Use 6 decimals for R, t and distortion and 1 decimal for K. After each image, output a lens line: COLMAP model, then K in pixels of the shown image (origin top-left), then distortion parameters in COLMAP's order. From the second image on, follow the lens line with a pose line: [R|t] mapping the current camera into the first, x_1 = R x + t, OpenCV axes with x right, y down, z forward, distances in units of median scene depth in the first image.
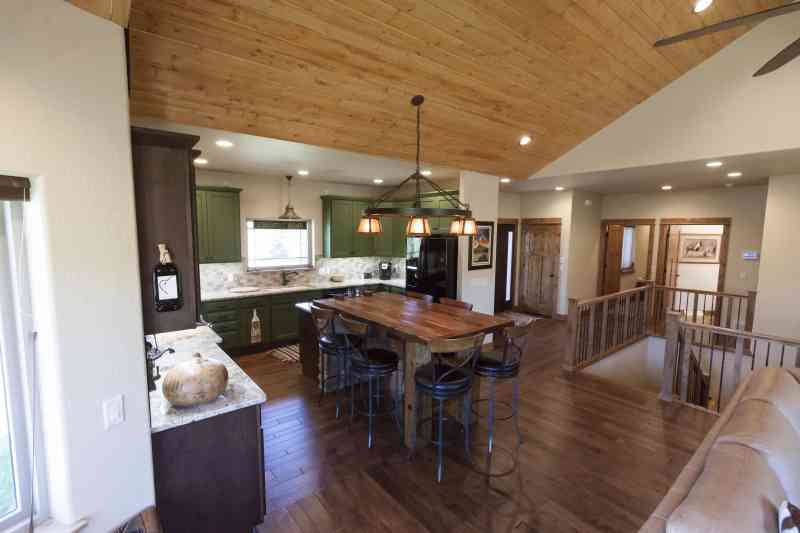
lens RADIAL K [[365.6, 0, 400.0], [0, 365.6, 266.5], [0, 0, 1]] dist [0.000187, -0.000091]
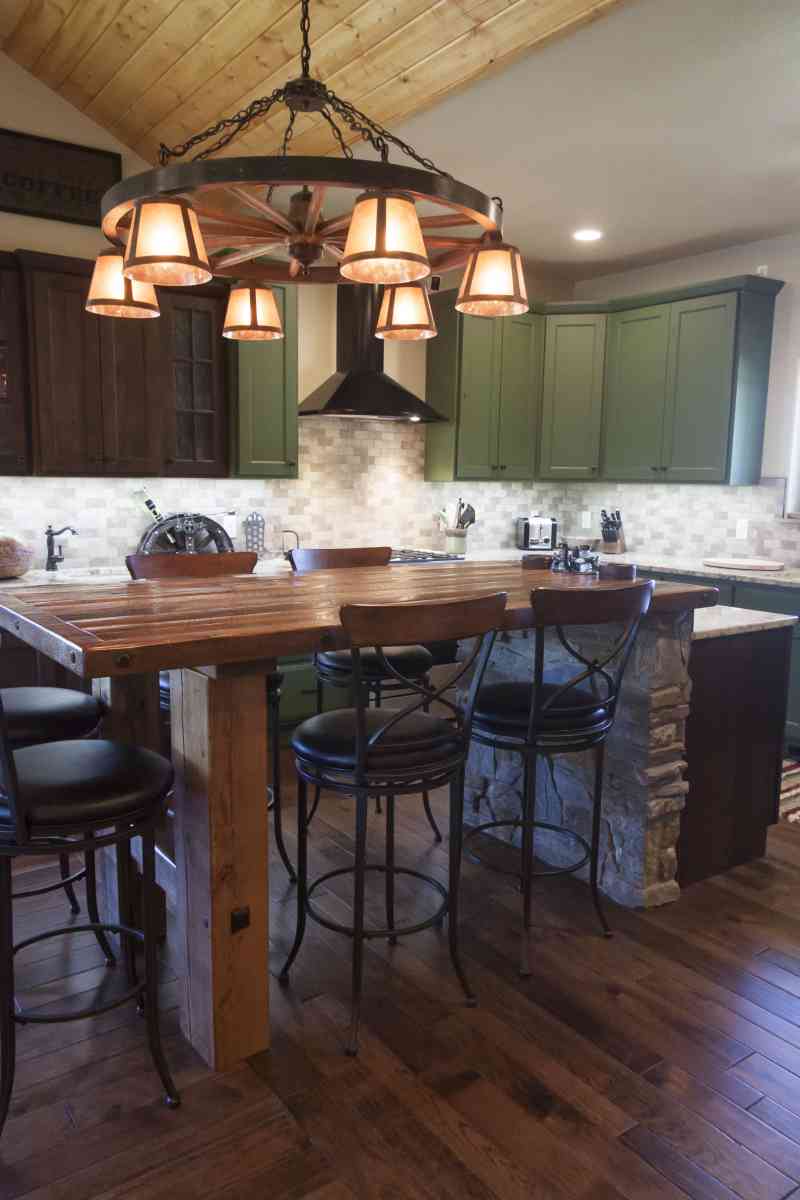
lens RADIAL K [[884.5, 0, 385.4], [0, 884.5, 605.1], [0, 0, 1]] dist [0.030239, -0.001359]
pose [[-0.052515, 0.133759, -0.989621, 0.427605], [-0.112796, 0.983853, 0.138965, 0.019534], [0.992229, 0.118923, -0.036580, 0.625928]]
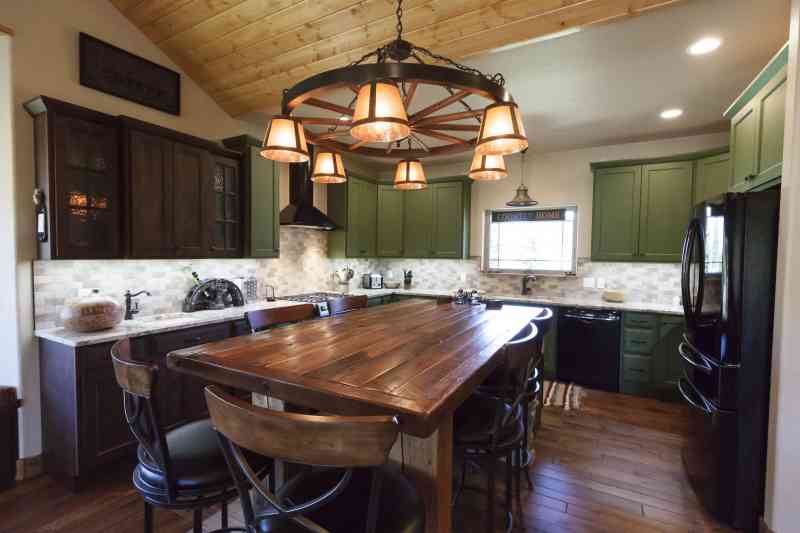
lens RADIAL K [[365.6, 0, 400.0], [0, 365.6, 266.5], [0, 0, 1]] dist [0.000187, -0.000091]
pose [[0.381513, 0.023359, -0.924068, 0.284404], [-0.097374, 0.995134, -0.015047, 0.029846], [0.919221, 0.095721, 0.381931, 0.468128]]
